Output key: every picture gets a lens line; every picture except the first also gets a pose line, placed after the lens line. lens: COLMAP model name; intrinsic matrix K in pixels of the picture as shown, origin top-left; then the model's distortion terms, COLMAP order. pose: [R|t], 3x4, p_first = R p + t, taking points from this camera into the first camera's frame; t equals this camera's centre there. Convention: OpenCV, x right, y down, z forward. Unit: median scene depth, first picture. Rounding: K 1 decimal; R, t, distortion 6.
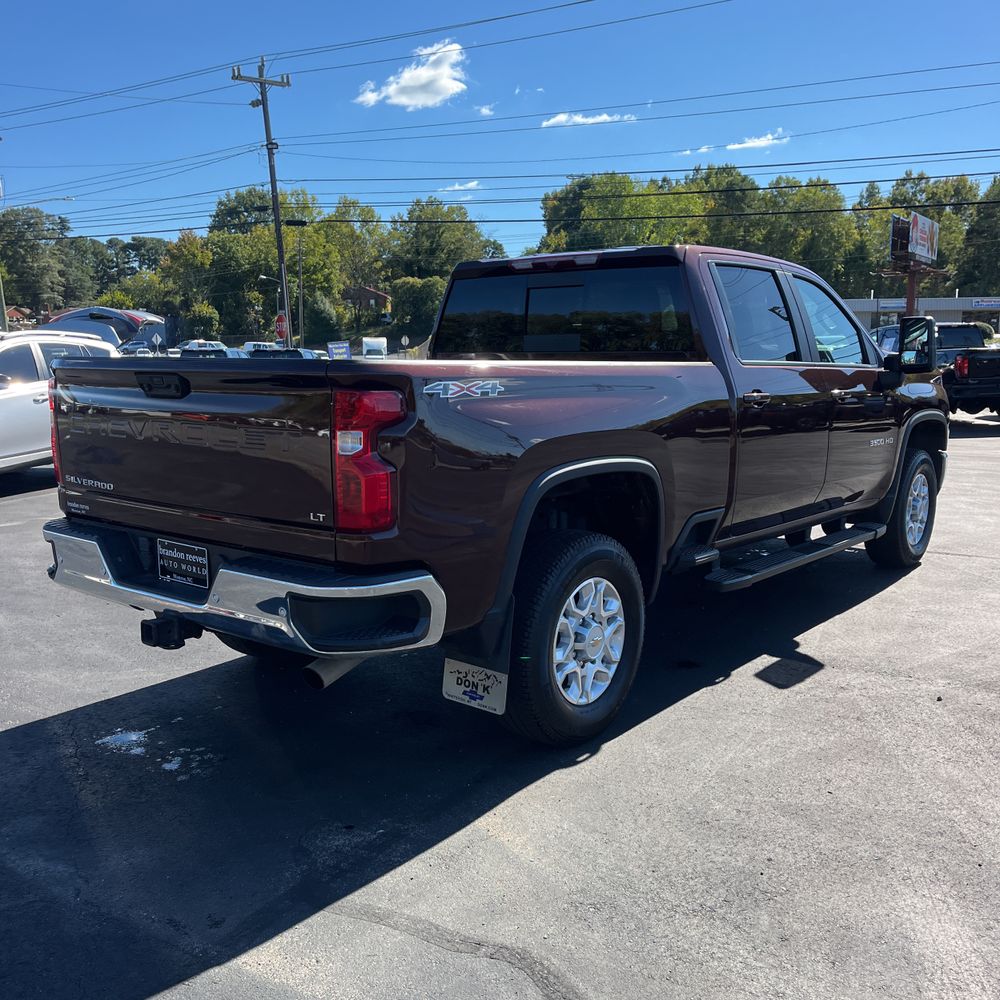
lens RADIAL K [[1057.0, 0, 493.5], [0, 1057.0, 463.8], [0, 0, 1]] dist [0.007588, 0.022951]
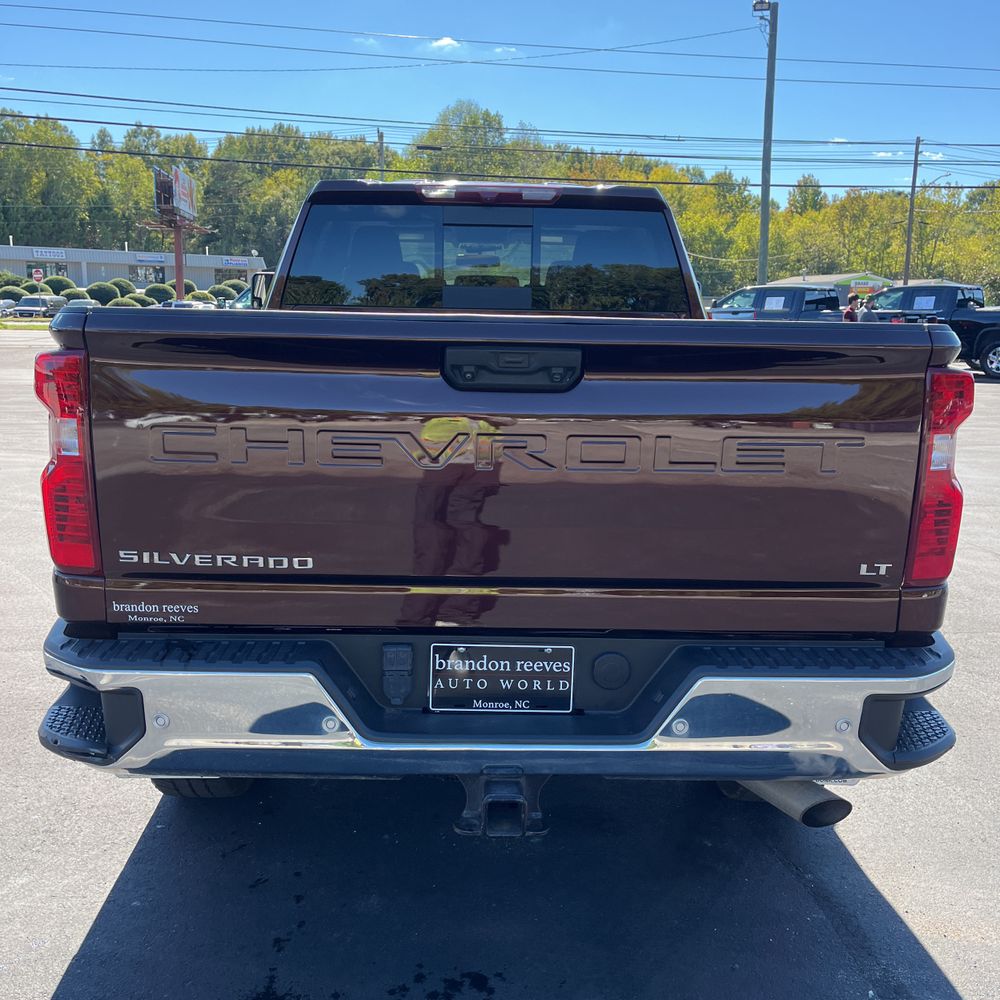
lens RADIAL K [[1007.1, 0, 538.1], [0, 1007.1, 516.1], [0, 0, 1]] dist [0.012863, 0.018841]
pose [[0.742512, -0.115830, 0.659742, -0.431809], [0.048863, 0.991678, 0.119114, -0.039572], [-0.668048, -0.056206, 0.741992, 0.401114]]
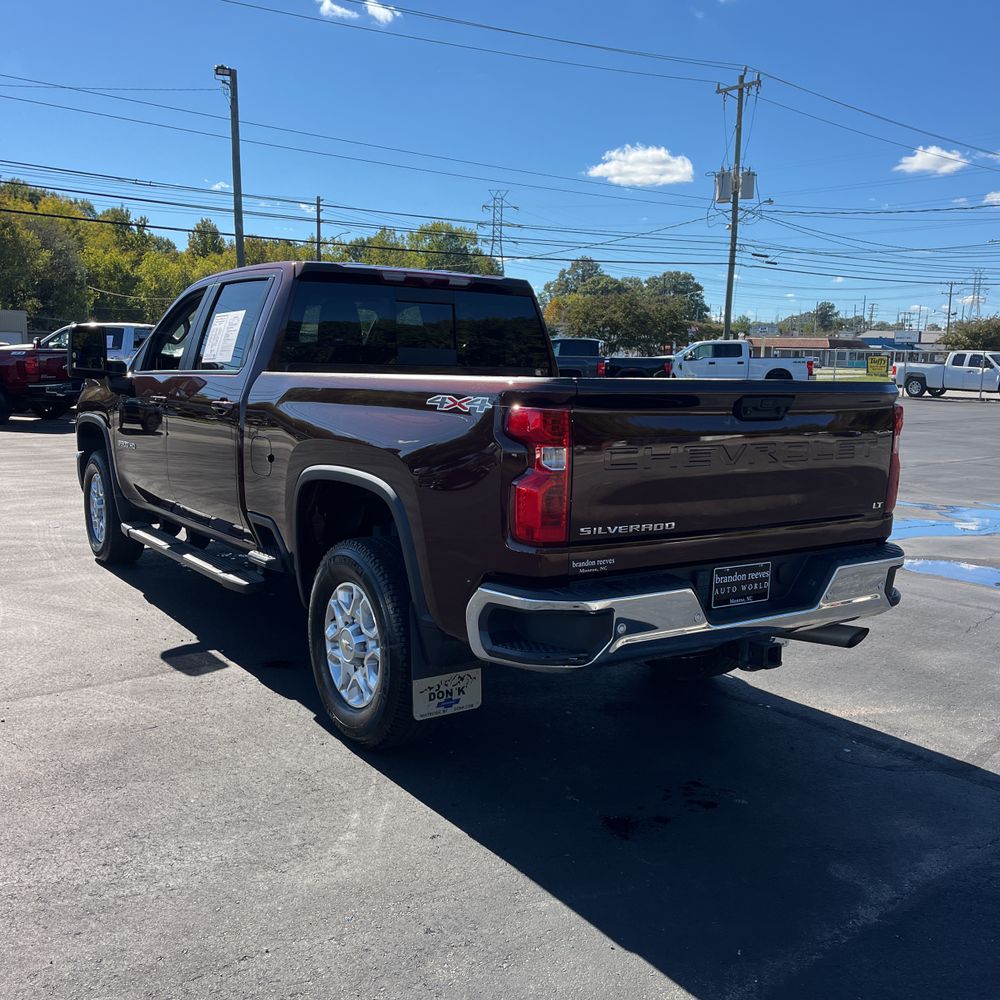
lens RADIAL K [[956.2, 0, 500.0], [0, 956.2, 500.0], [0, 0, 1]] dist [0.151349, -0.219108]
pose [[0.288348, -0.126511, 0.949131, -0.835705], [0.077696, 0.991056, 0.108495, -0.070555], [-0.954368, 0.042459, 0.295598, 0.647142]]
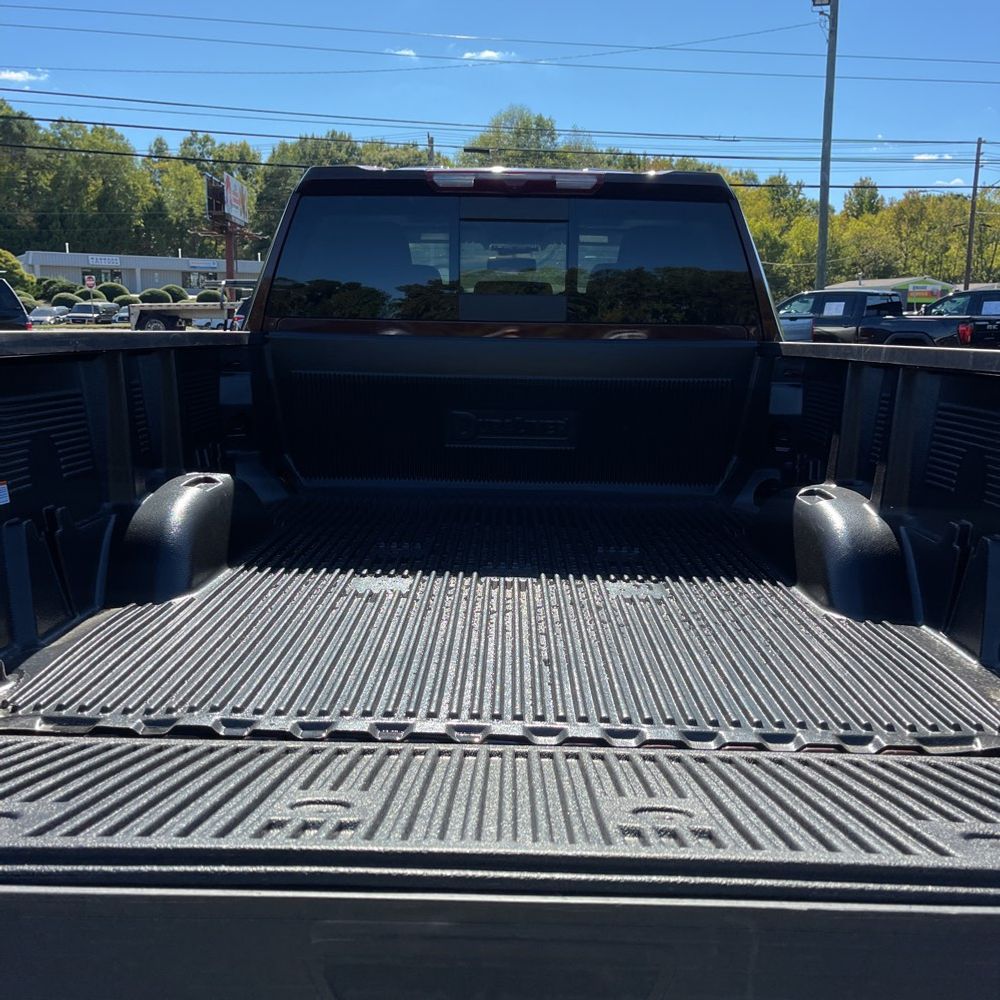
lens RADIAL K [[1013.1, 0, 555.8], [0, 1013.1, 511.9], [0, 0, 1]] dist [0.014490, 0.020332]
pose [[0.763955, -0.105714, 0.636552, -0.334408], [0.047818, 0.993051, 0.107530, -0.054800], [-0.643496, -0.051709, 0.763701, 0.494901]]
